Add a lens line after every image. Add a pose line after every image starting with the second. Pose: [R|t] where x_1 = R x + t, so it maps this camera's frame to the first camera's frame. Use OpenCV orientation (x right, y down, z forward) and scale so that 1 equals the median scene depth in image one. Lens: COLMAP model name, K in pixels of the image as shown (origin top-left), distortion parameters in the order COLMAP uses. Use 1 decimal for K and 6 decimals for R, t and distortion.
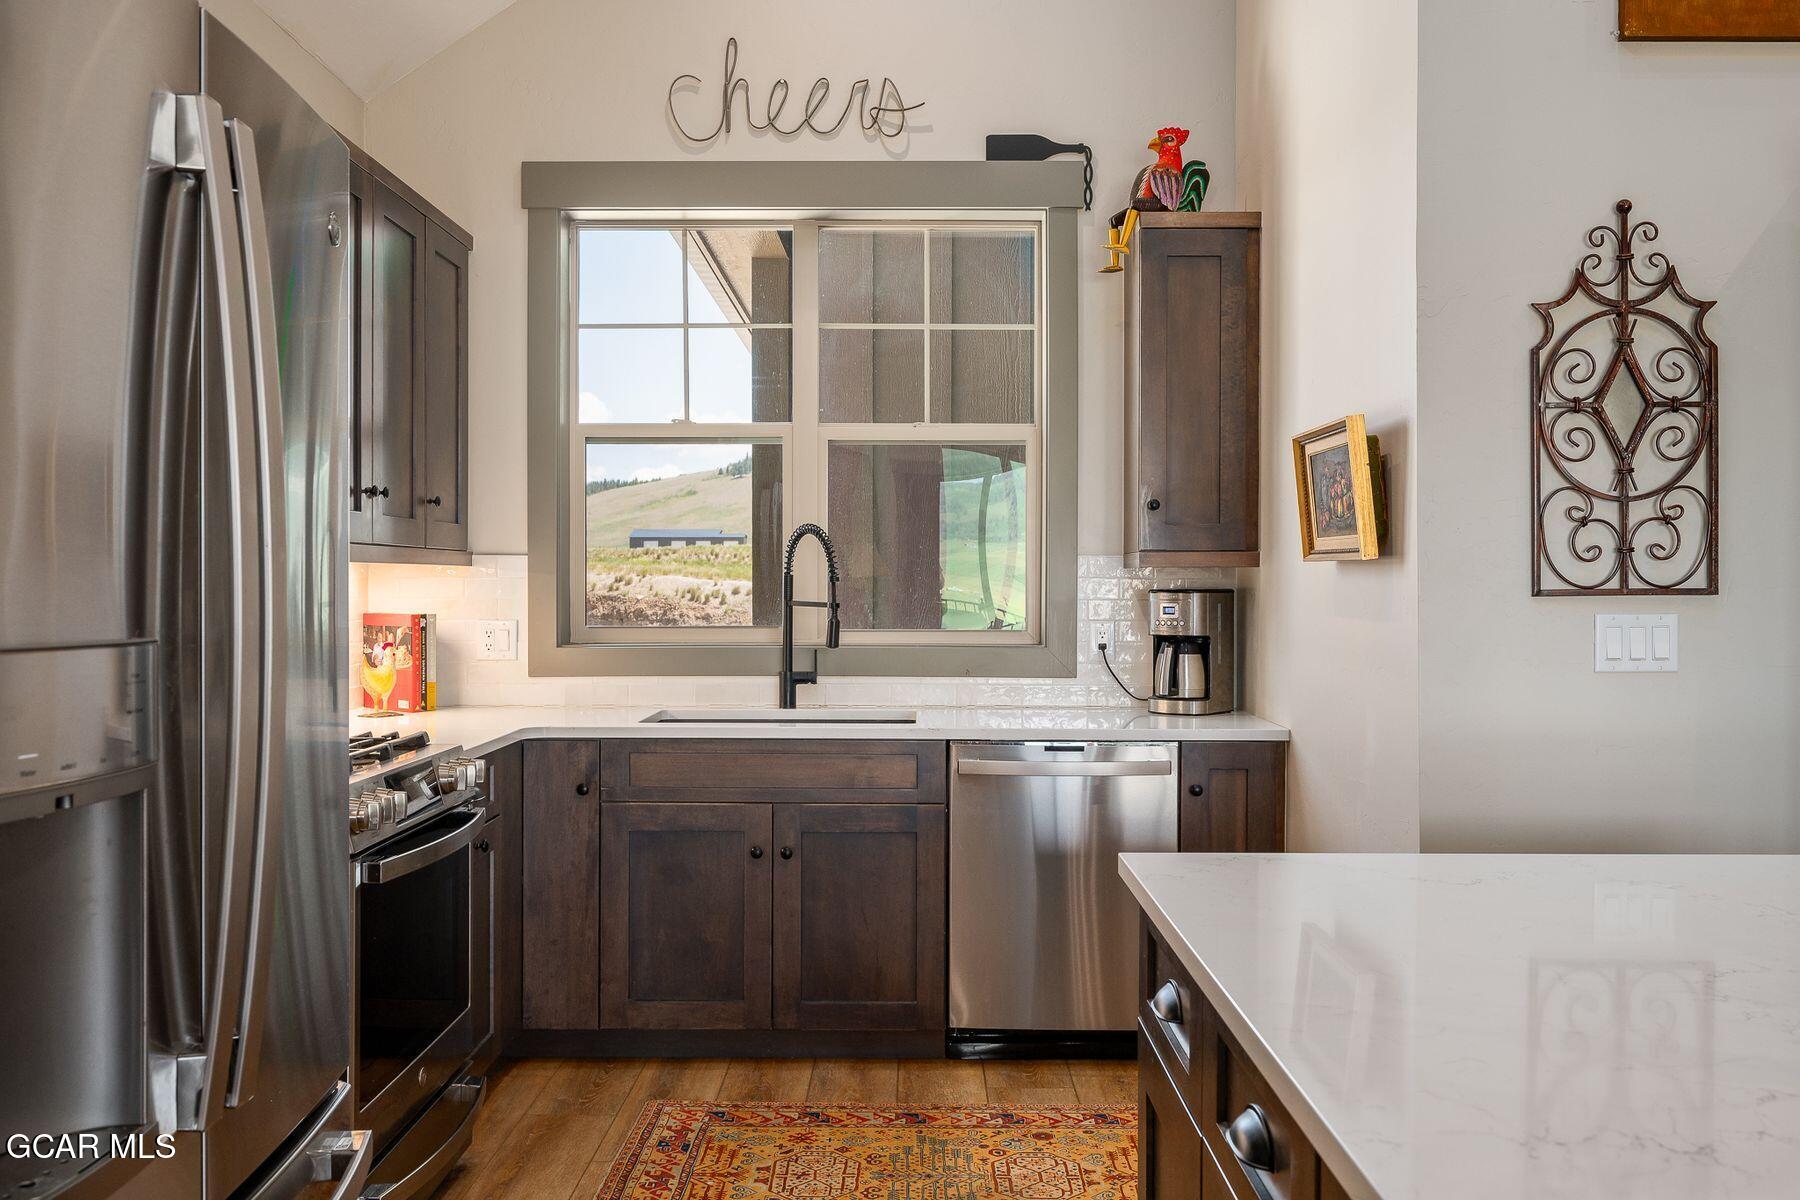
lens RADIAL K [[1541.9, 0, 891.0], [0, 1541.9, 596.9], [0, 0, 1]] dist [0.000428, 0.000106]
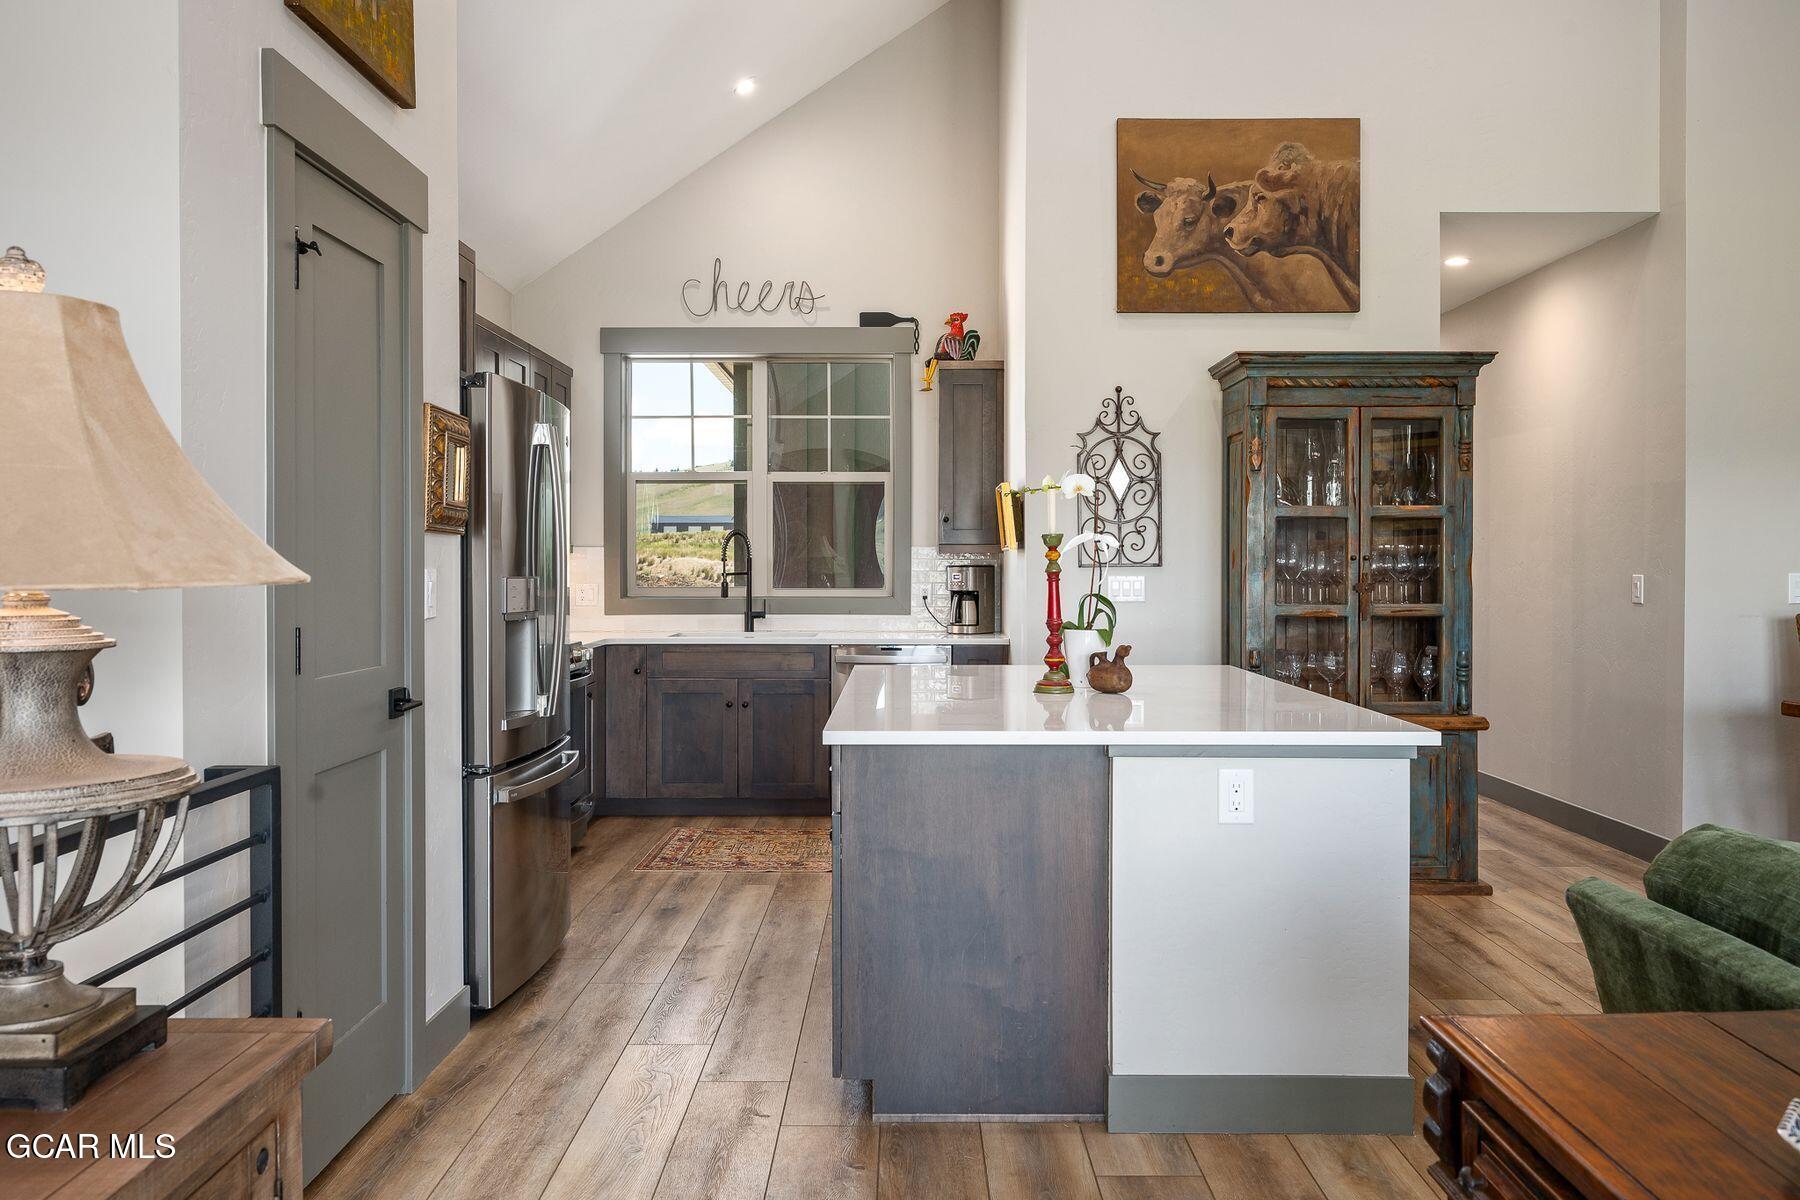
lens RADIAL K [[1391.3, 0, 896.3], [0, 1391.3, 578.0], [0, 0, 1]] dist [-0.001742, 0.000711]
pose [[0.999976, -0.001447, 0.006824, 0.105978], [0.001439, 0.999998, 0.001213, 0.008687], [-0.006825, -0.001203, 0.999976, -0.707065]]
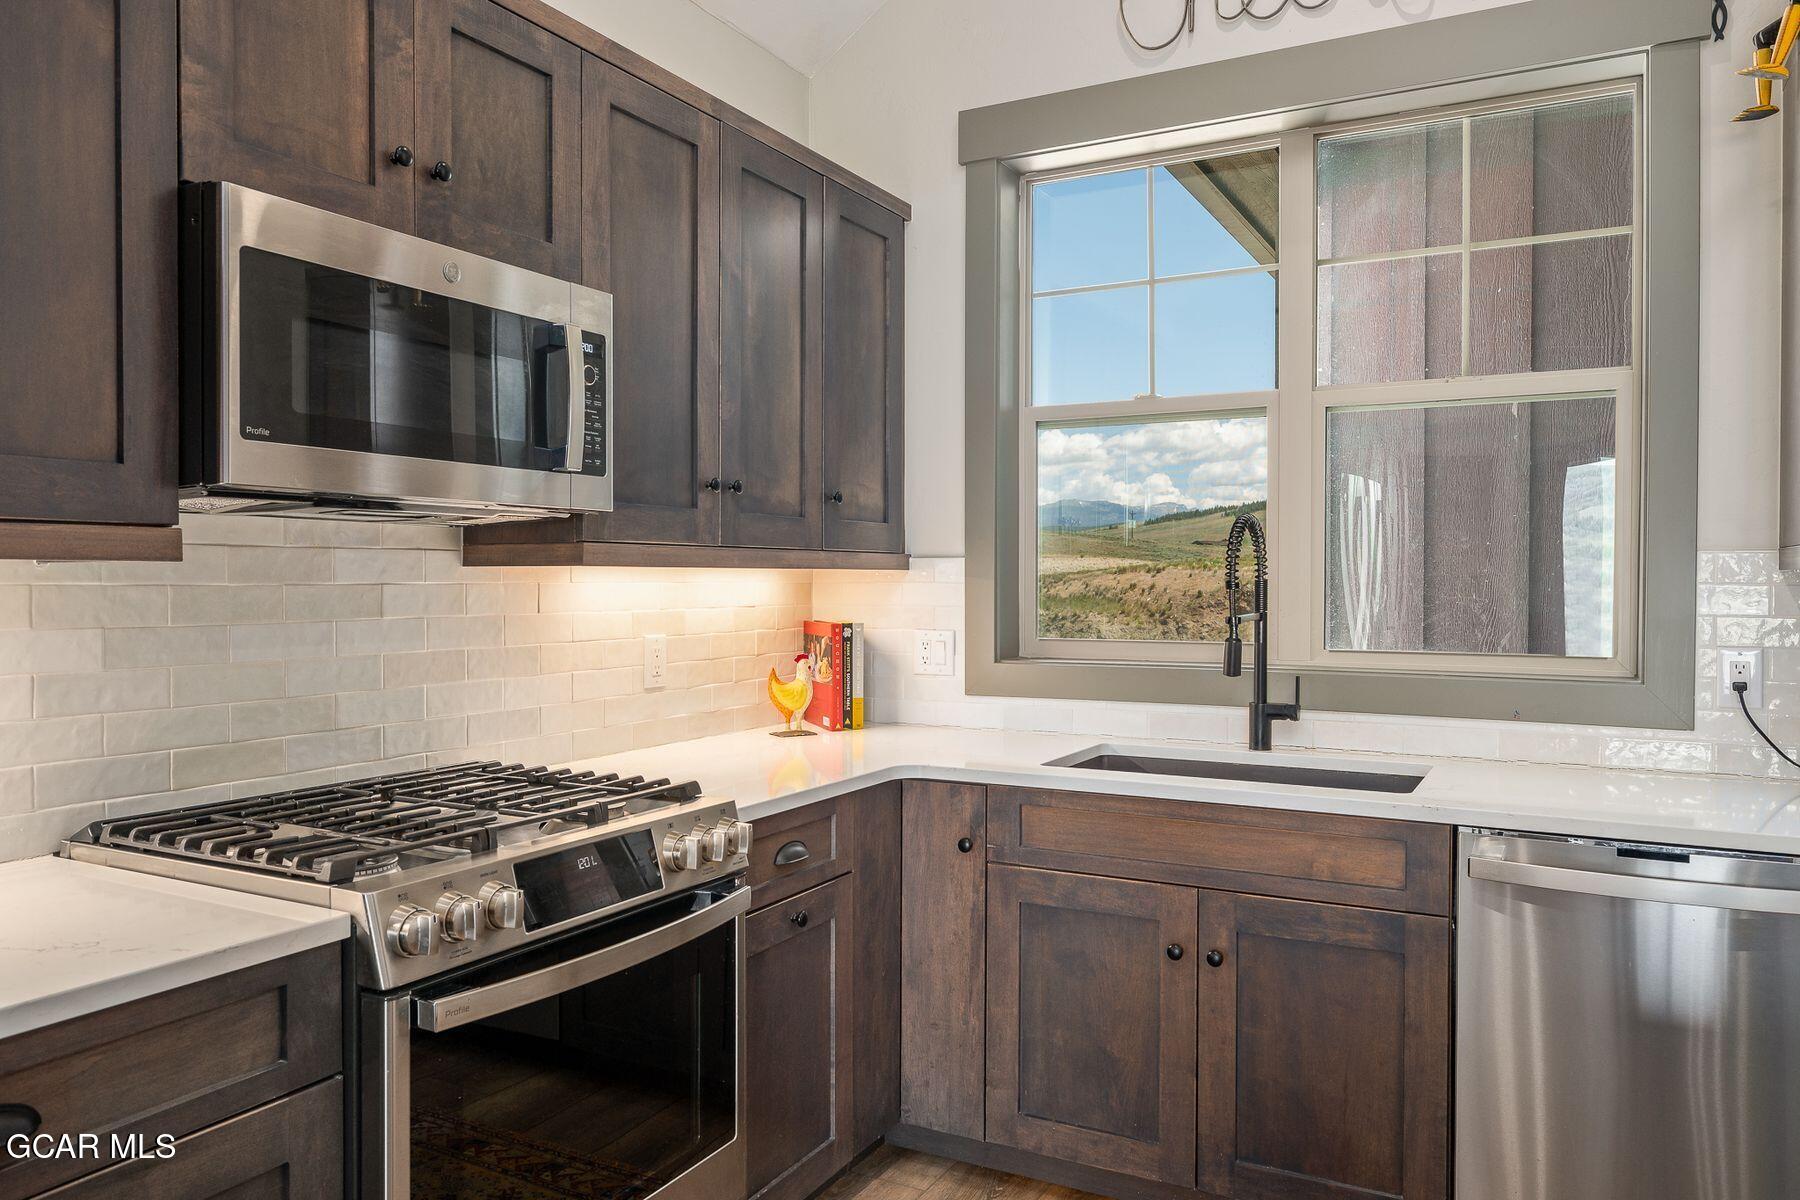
lens RADIAL K [[1257.0, 0, 900.0], [0, 1257.0, 600.0], [0, 0, 1]] dist [-0.002915, -0.003458]
pose [[0.885180, 0.007025, -0.465196, 0.076932], [-0.003849, 0.999962, 0.007777, -0.009410], [0.465233, -0.005094, 0.885174, 0.396349]]
